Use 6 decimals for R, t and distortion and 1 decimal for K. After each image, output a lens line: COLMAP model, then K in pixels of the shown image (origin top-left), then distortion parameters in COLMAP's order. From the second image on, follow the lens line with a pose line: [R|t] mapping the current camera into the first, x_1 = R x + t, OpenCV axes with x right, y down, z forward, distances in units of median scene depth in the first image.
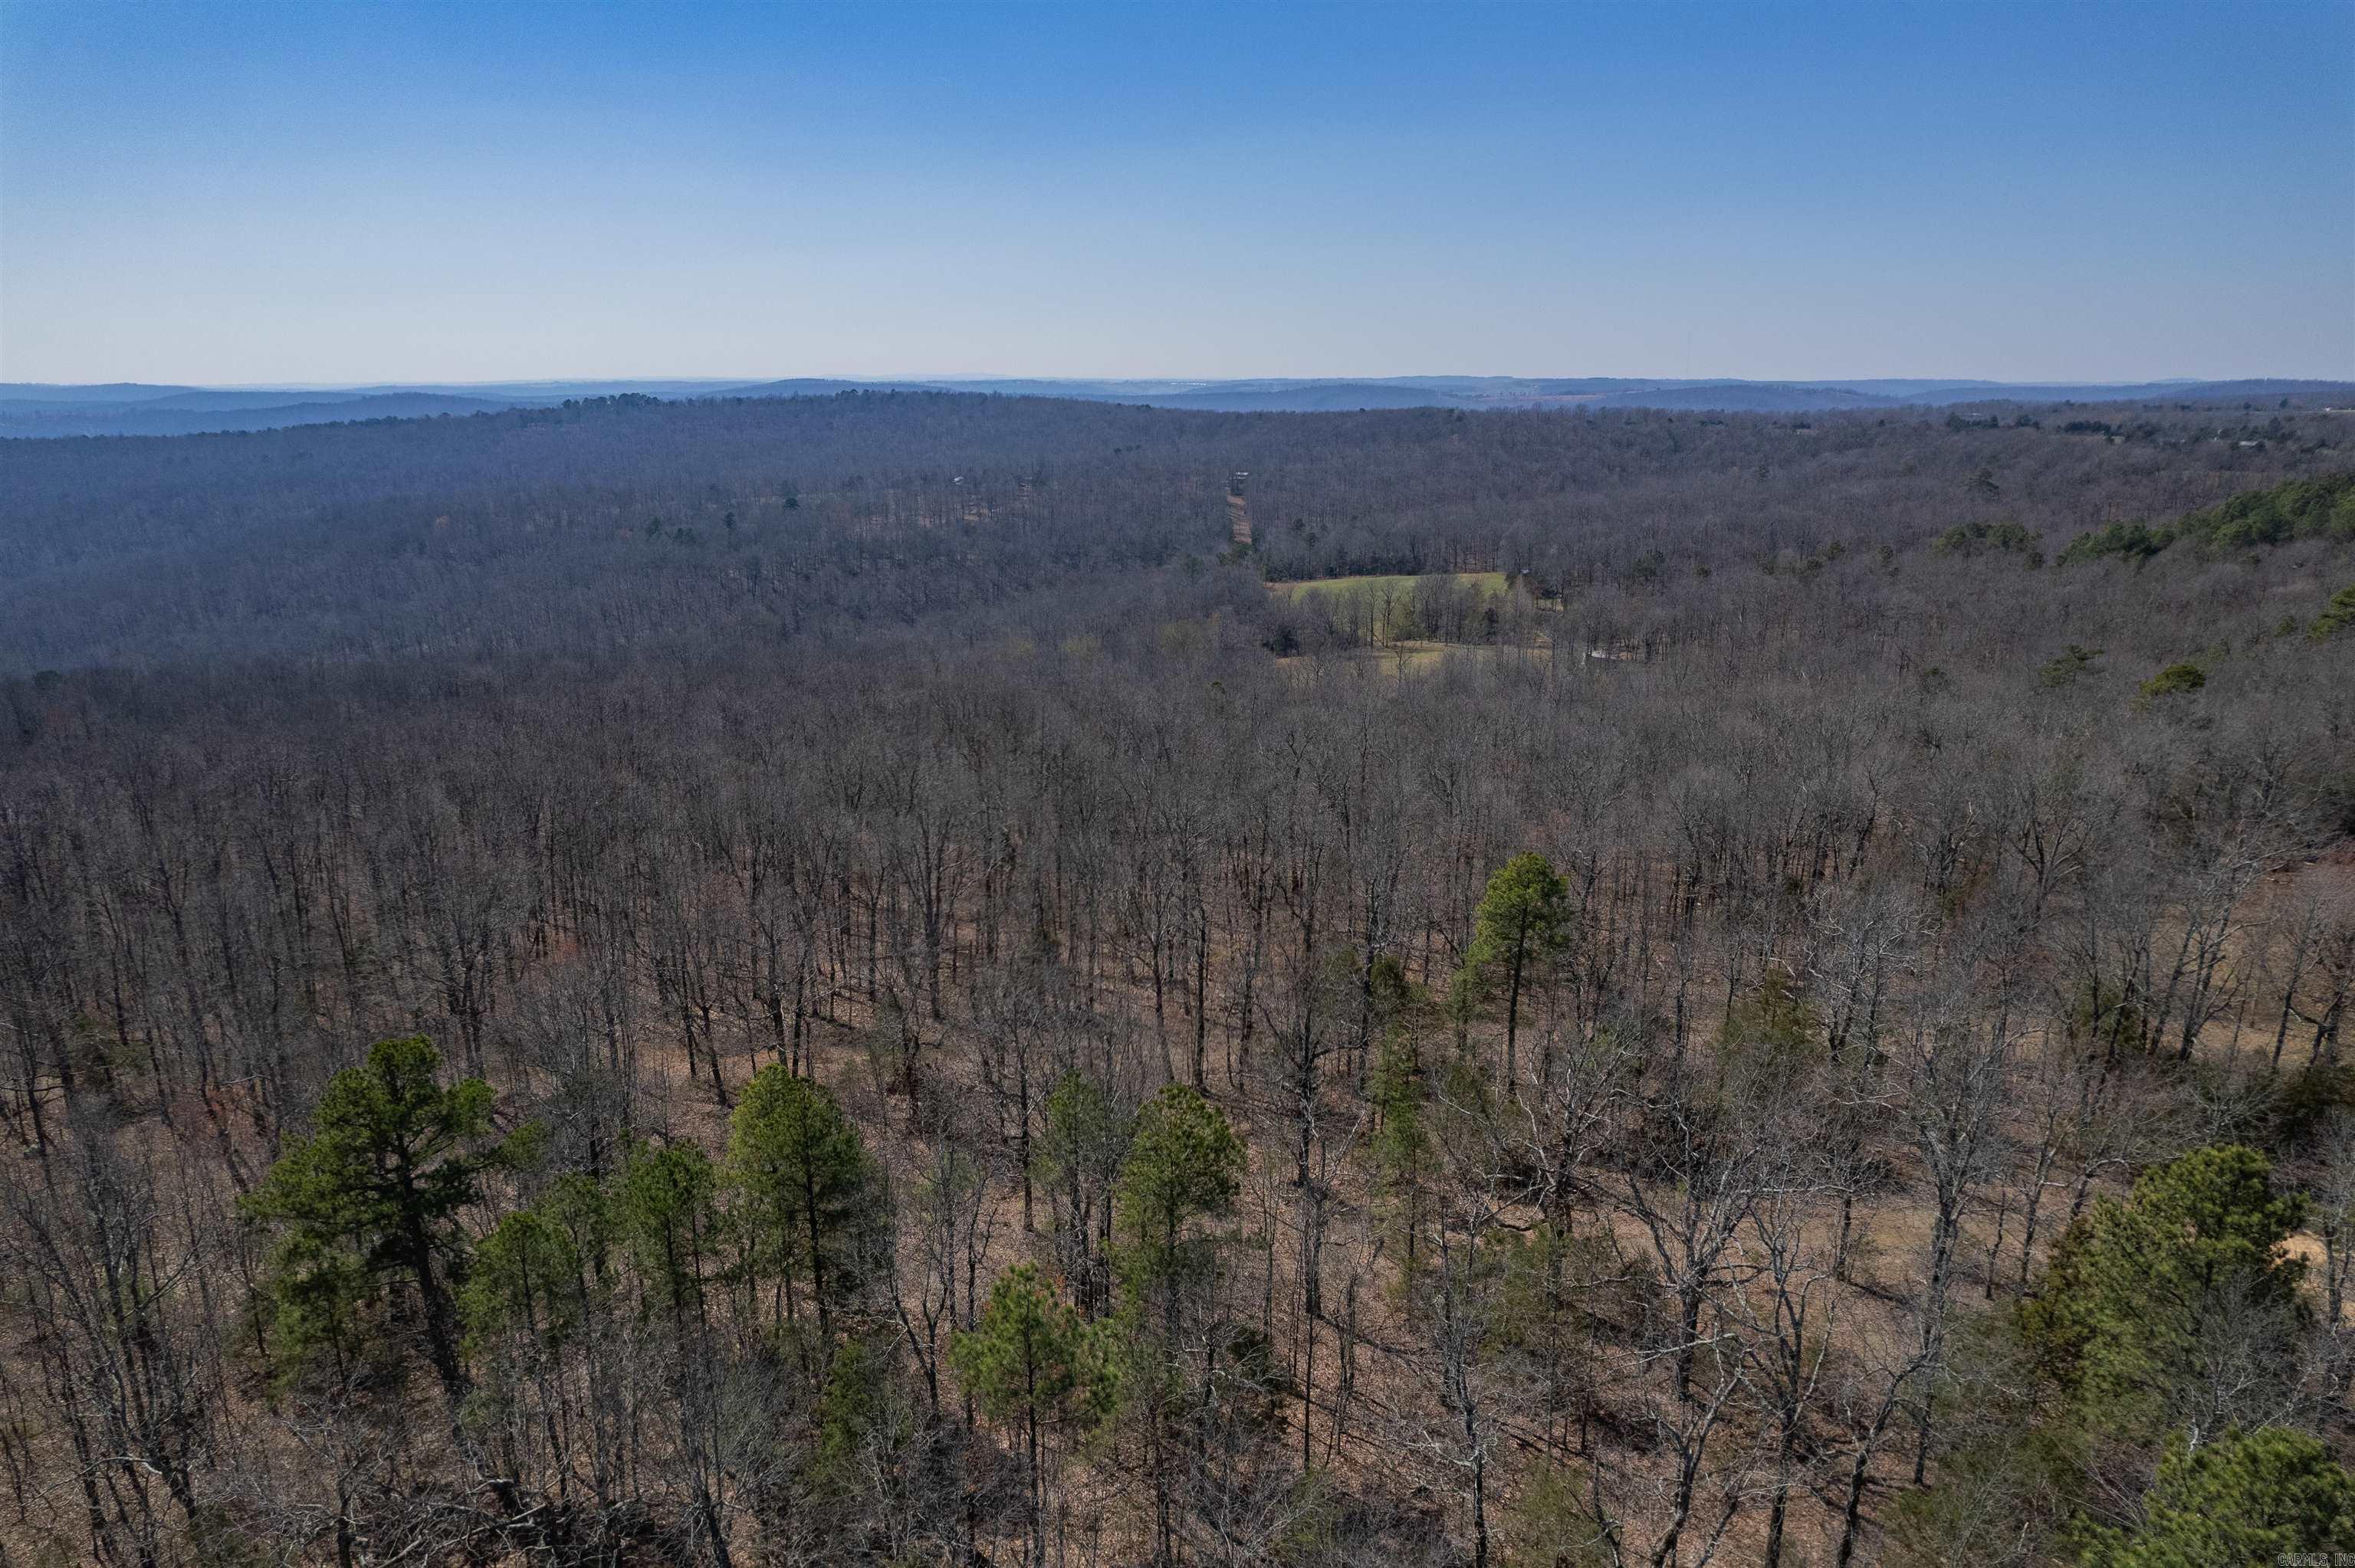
lens RADIAL K [[1529.3, 0, 1172.1], [0, 1529.3, 781.7], [0, 0, 1]] dist [-0.080230, 0.078993]
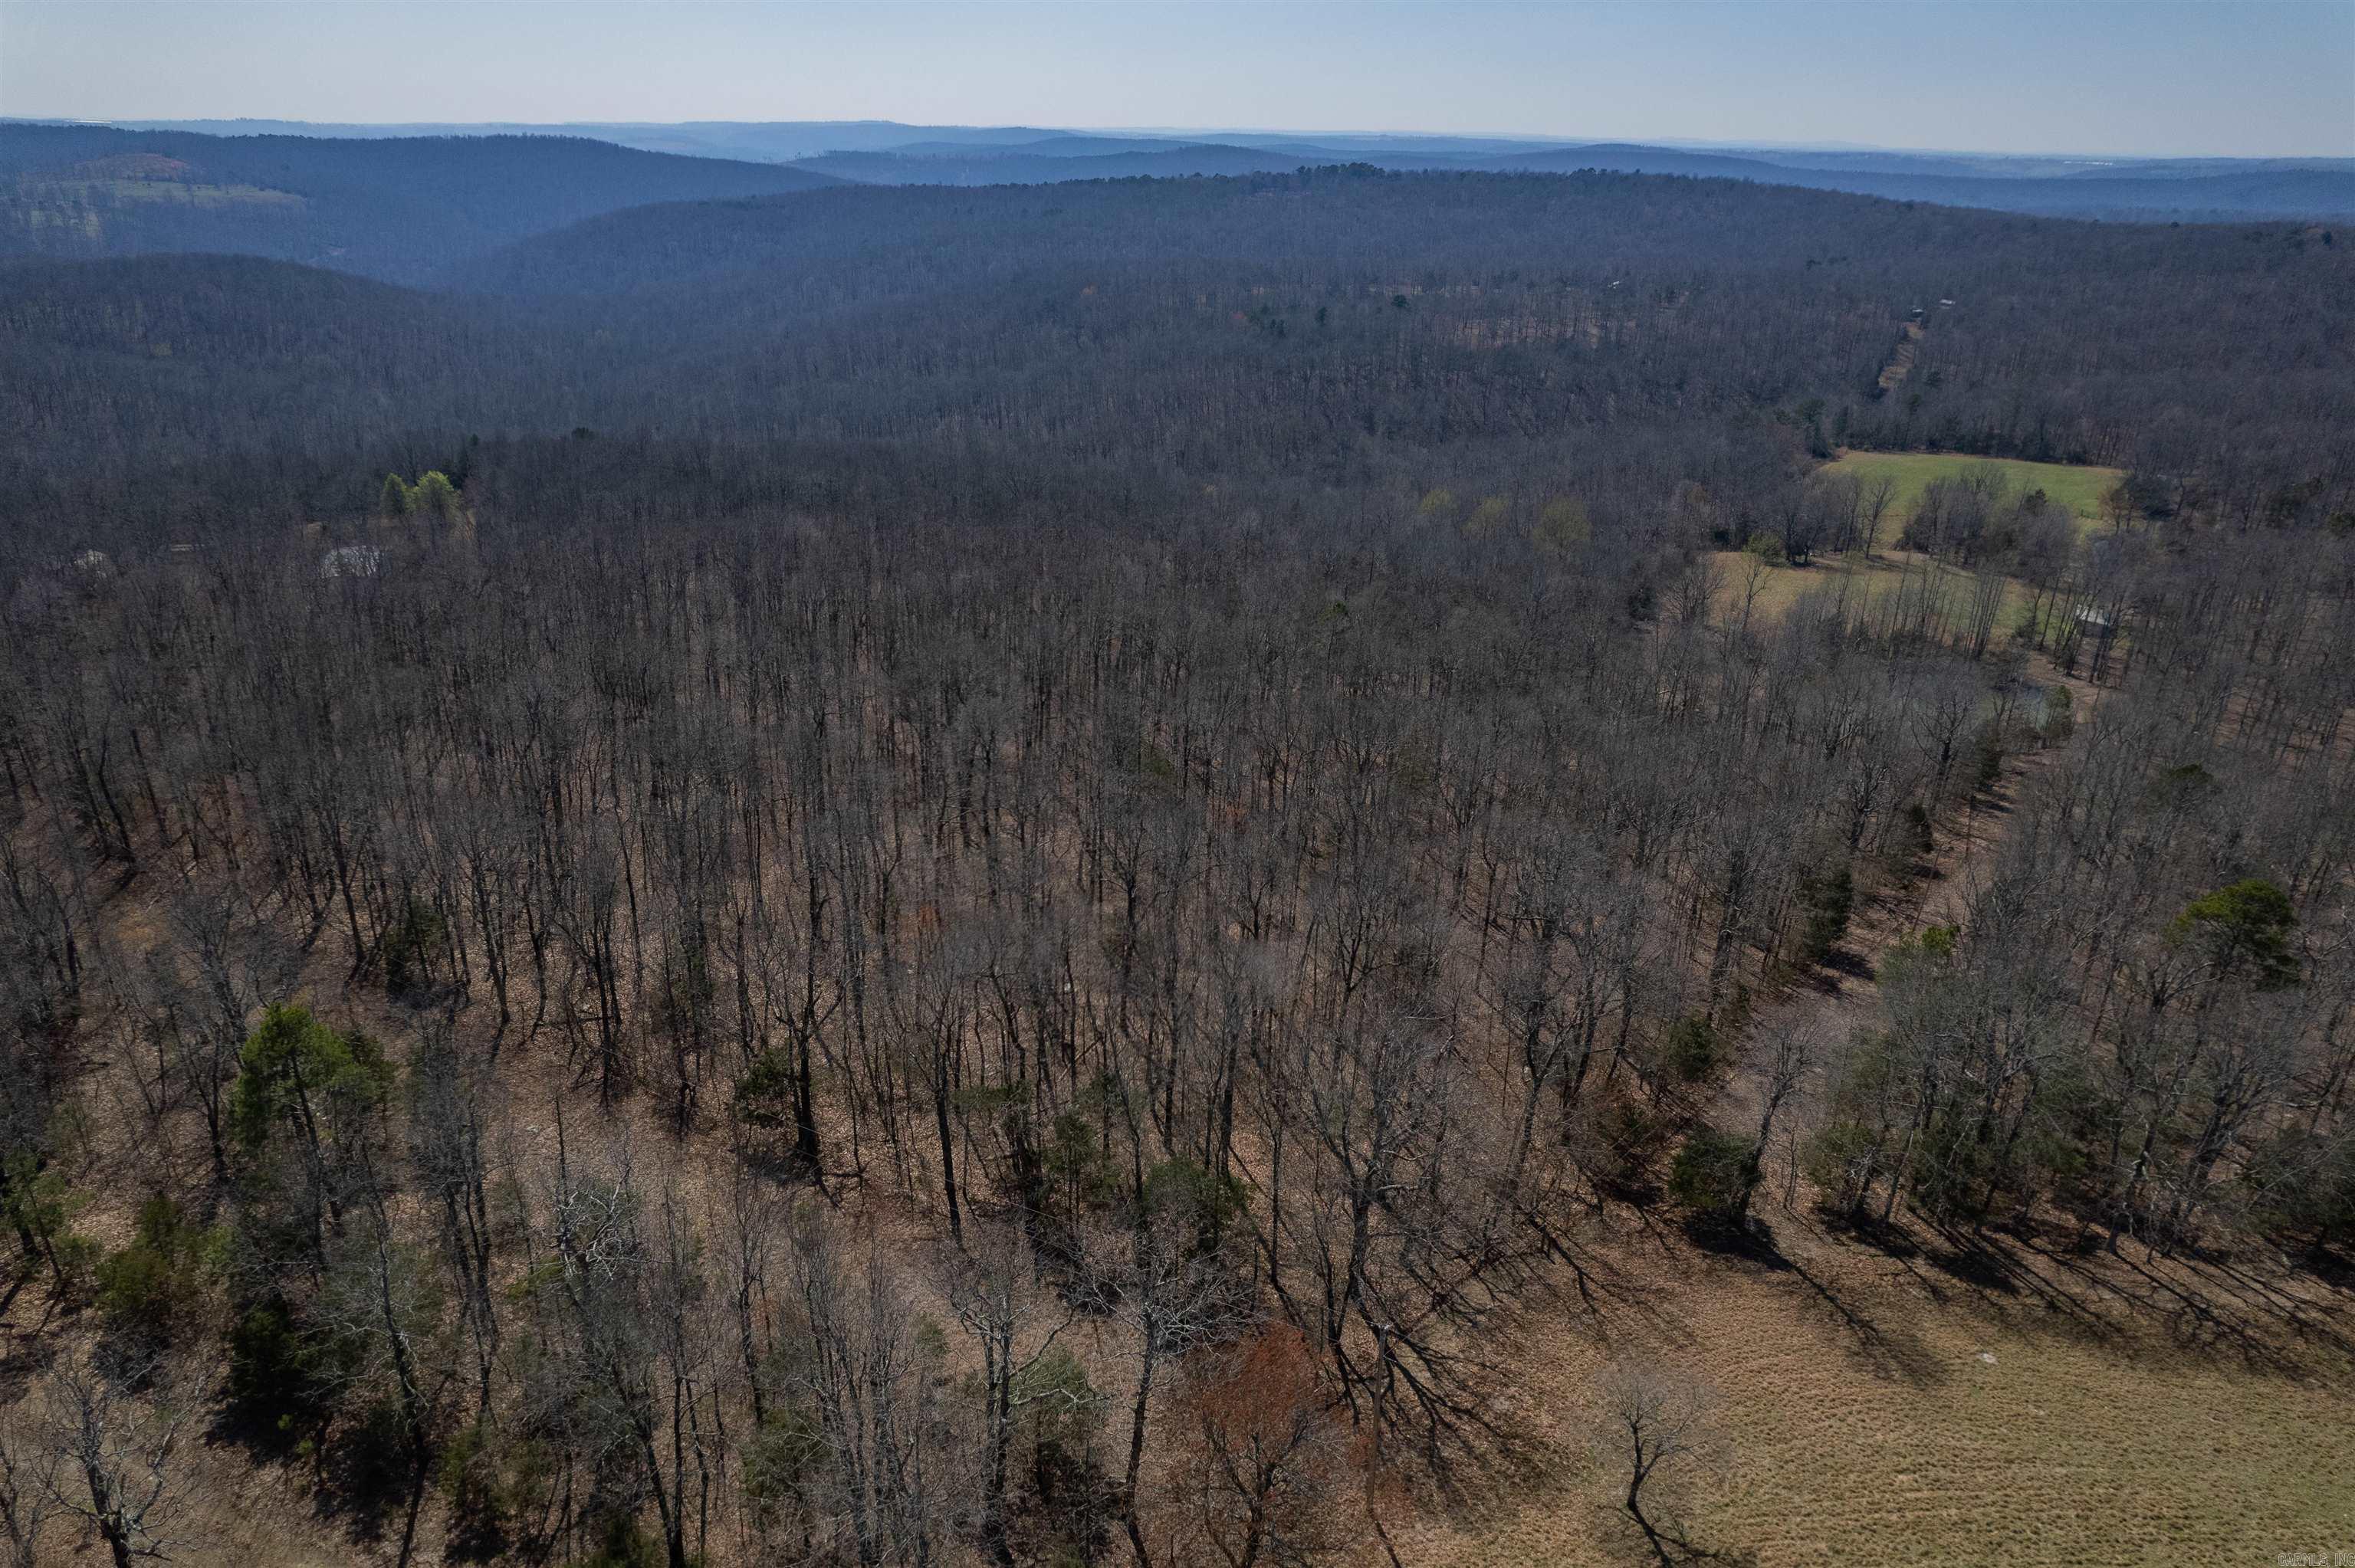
lens RADIAL K [[1529.3, 0, 1172.1], [0, 1529.3, 781.7], [0, 0, 1]] dist [-0.080230, 0.078993]
pose [[0.870008, 0.212314, -0.444982, 0.104089], [-0.145866, 0.972968, 0.179043, -0.031291], [0.470967, -0.090861, 0.877459, 0.045420]]
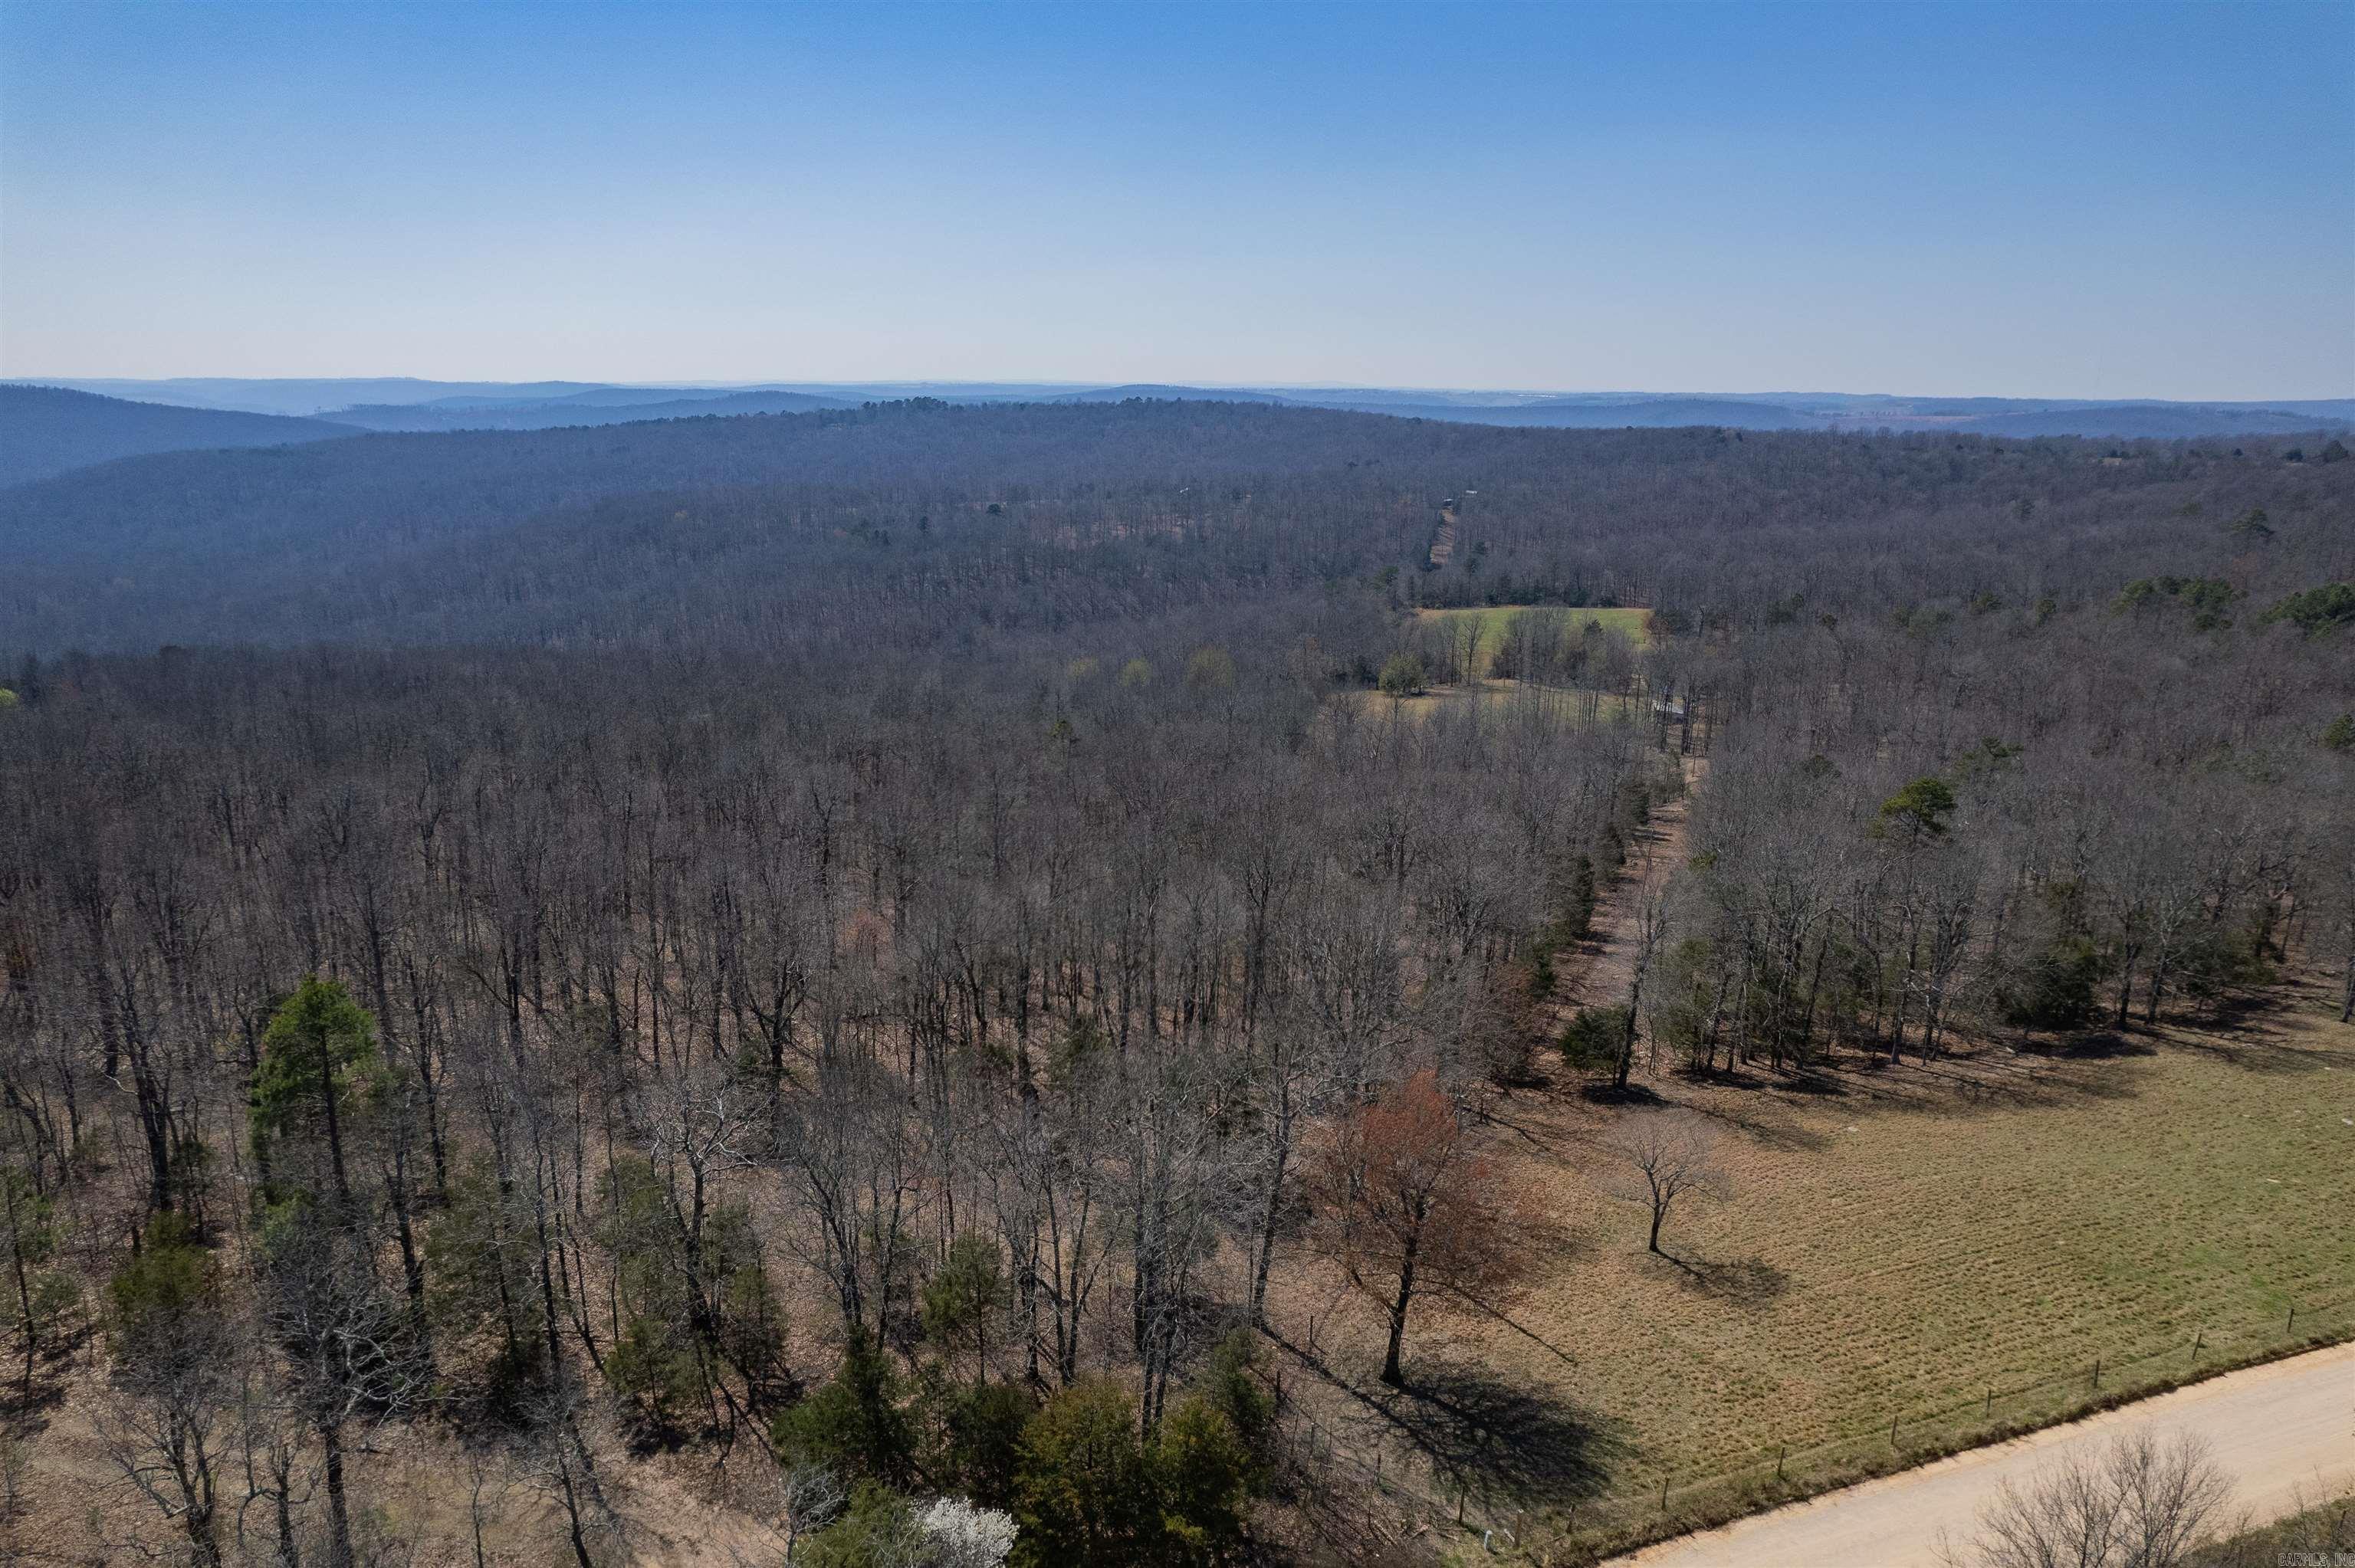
lens RADIAL K [[1529.3, 0, 1172.1], [0, 1529.3, 781.7], [0, 0, 1]] dist [-0.080230, 0.078993]
pose [[0.974025, 0.067219, -0.216234, 0.086801], [-0.068298, 0.997662, 0.002485, -0.009694], [0.215896, 0.012348, 0.976338, 0.024842]]
